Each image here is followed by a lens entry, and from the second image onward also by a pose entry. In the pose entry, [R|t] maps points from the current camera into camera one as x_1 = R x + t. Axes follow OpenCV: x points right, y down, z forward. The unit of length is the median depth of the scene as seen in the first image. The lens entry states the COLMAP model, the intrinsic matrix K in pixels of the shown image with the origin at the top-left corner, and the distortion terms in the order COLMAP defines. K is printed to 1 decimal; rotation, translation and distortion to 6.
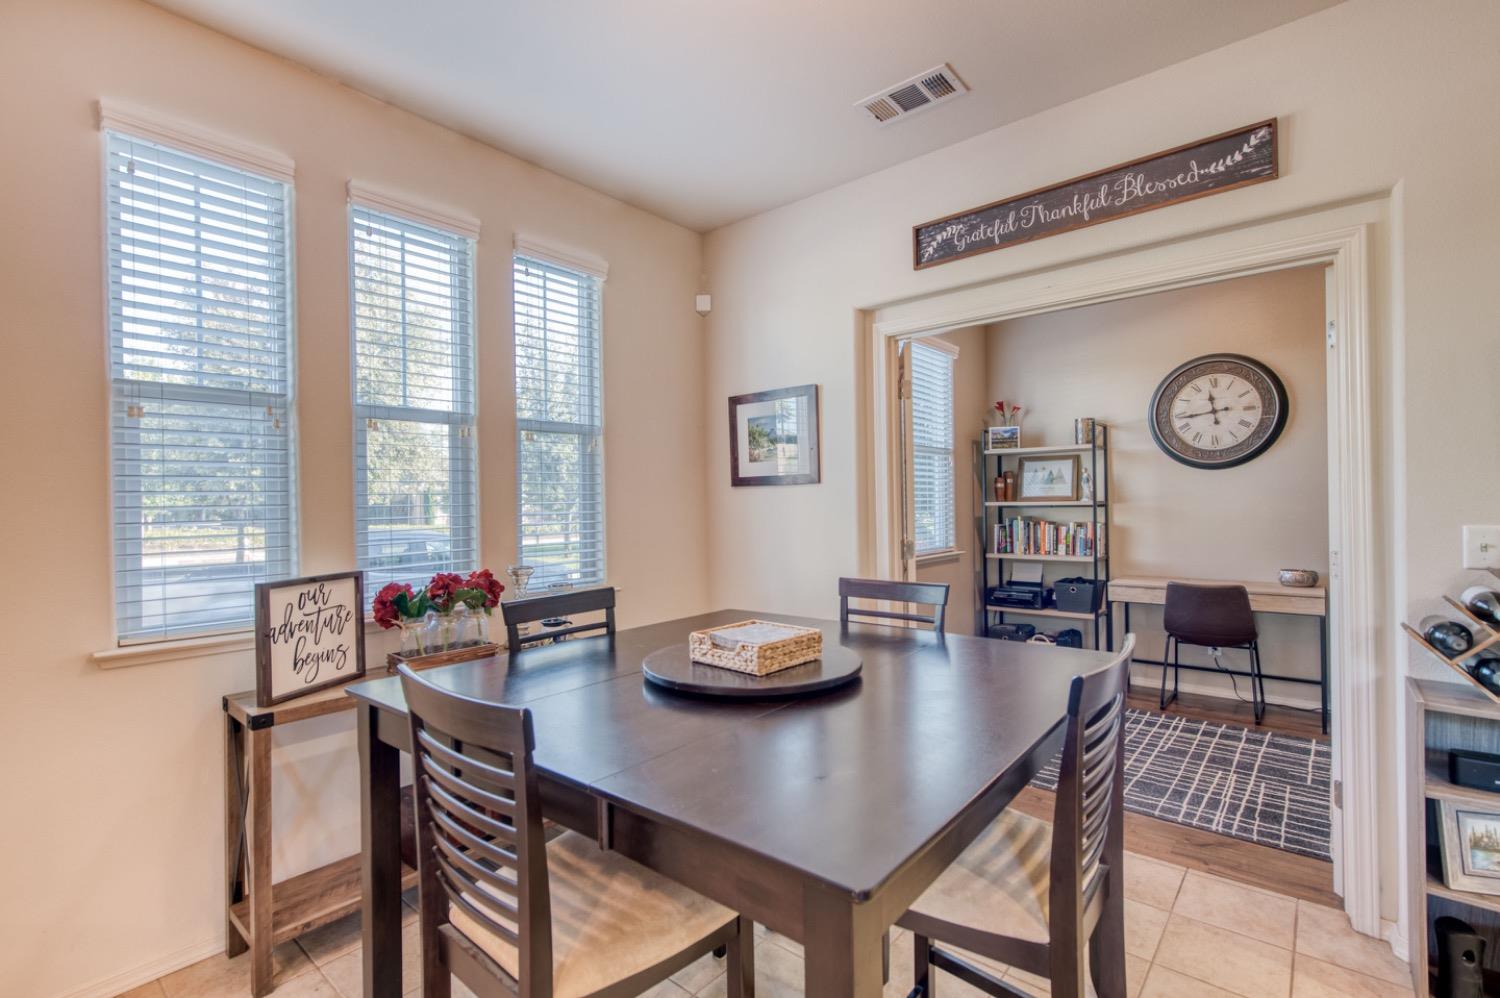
lens RADIAL K [[681.5, 0, 745.8], [0, 681.5, 503.4], [0, 0, 1]] dist [0.000278, 0.000224]
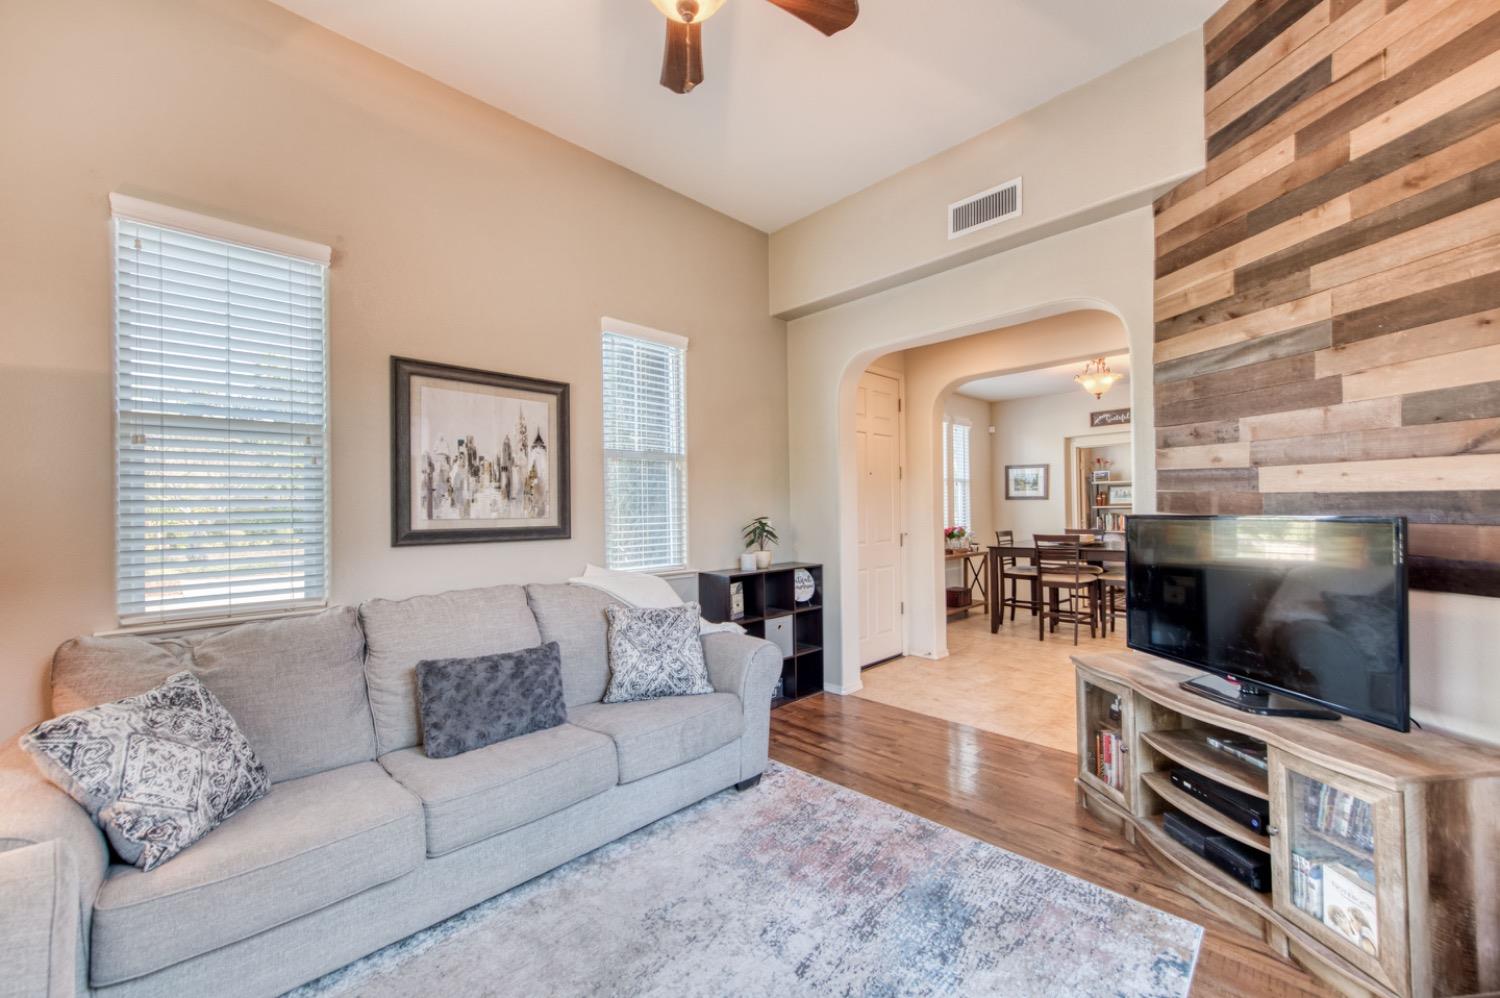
lens RADIAL K [[586.5, 0, 752.6], [0, 586.5, 505.0], [0, 0, 1]] dist [0.005881, -0.000735]
pose [[0.996626, -0.003769, -0.081995, -0.630163], [0.002871, 0.999935, -0.011063, 0.012442], [0.082032, 0.010790, 0.996571, -1.039782]]
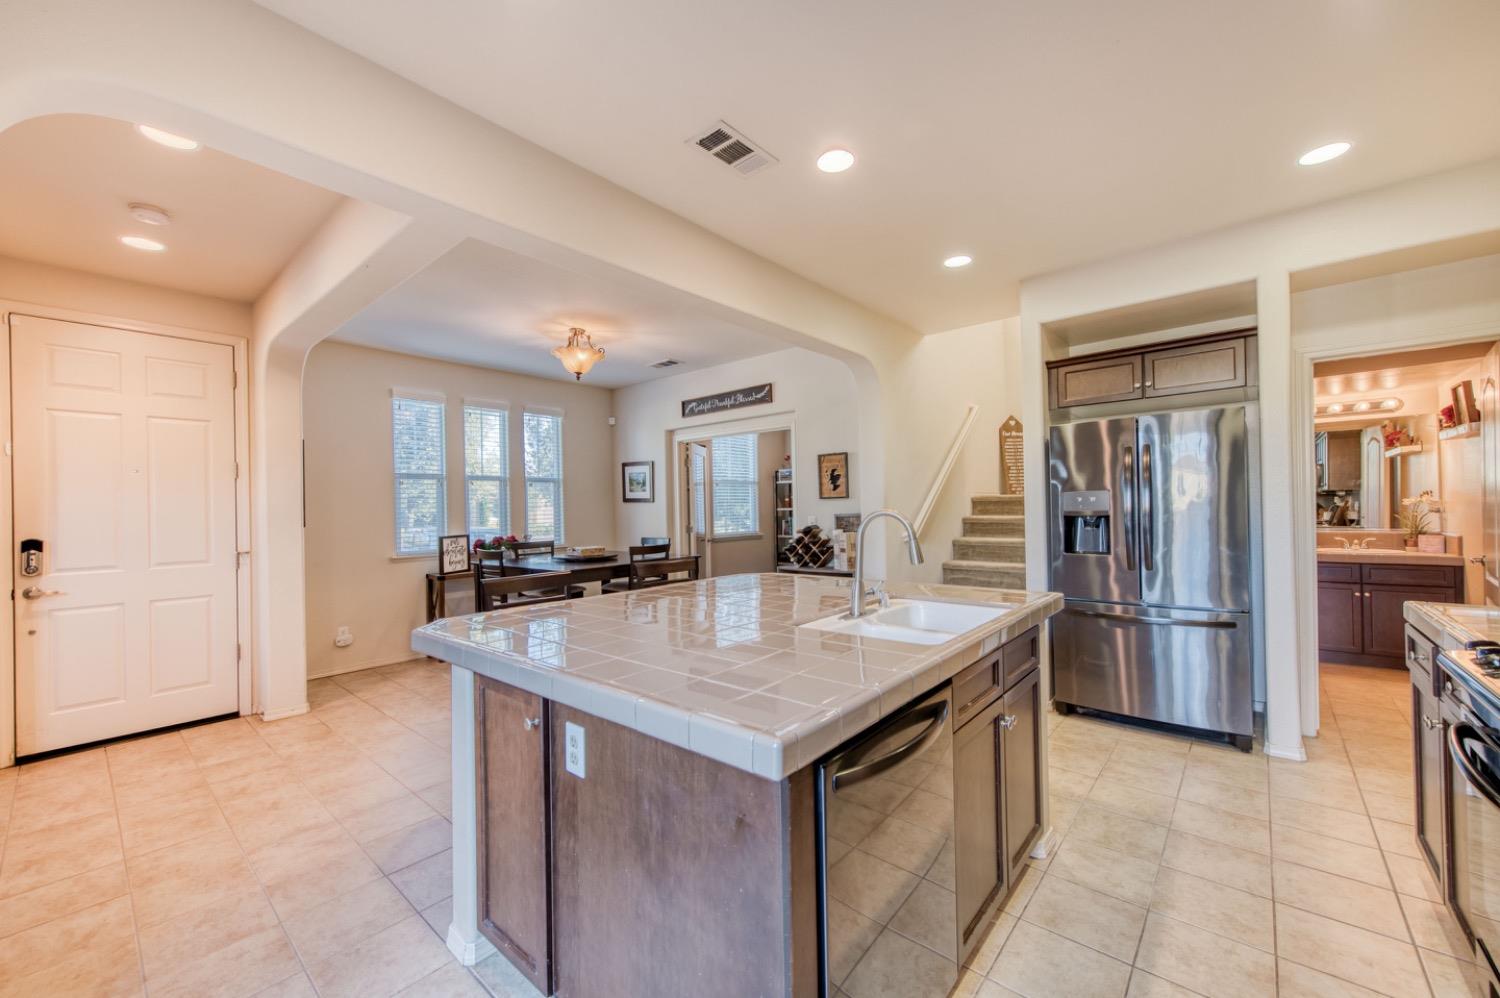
lens RADIAL K [[586.5, 0, 752.6], [0, 586.5, 505.0], [0, 0, 1]] dist [0.005881, -0.000735]
pose [[0.999969, -0.006076, 0.004988, 0.309939], [0.006108, 0.999961, -0.006358, -0.001674], [-0.004949, 0.006388, 0.999967, -0.739178]]
